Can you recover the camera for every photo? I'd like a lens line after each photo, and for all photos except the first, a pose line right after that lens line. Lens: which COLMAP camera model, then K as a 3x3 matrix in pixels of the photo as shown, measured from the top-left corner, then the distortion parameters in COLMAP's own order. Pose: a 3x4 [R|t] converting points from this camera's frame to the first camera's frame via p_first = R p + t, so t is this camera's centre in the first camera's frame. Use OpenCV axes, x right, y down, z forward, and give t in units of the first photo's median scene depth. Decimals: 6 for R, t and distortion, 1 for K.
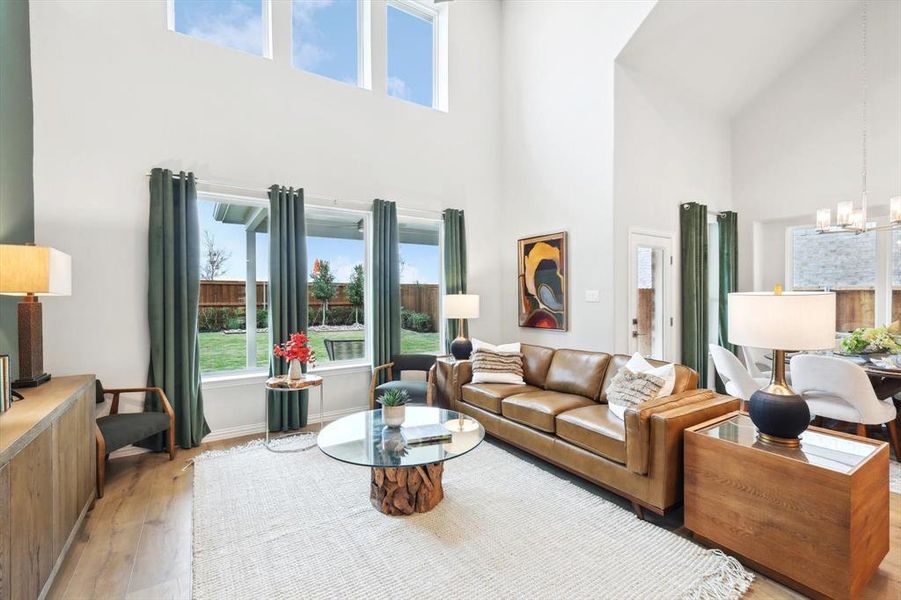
lens RADIAL K [[399.5, 0, 450.9], [0, 399.5, 295.0], [0, 0, 1]] dist [0.003440, 0.001030]
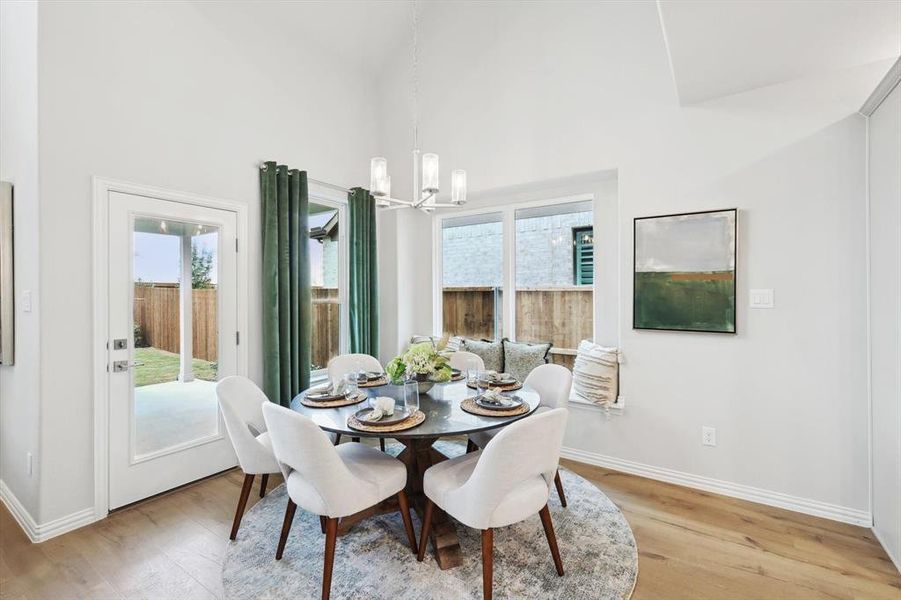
lens RADIAL K [[399.5, 0, 453.4], [0, 399.5, 295.1], [0, 0, 1]] dist [0.003440, 0.001030]
pose [[0.919113, -0.004959, 0.393963, 0.617295], [0.005878, 0.999982, -0.001128, -0.001731], [-0.393950, 0.003352, 0.919126, 0.247207]]
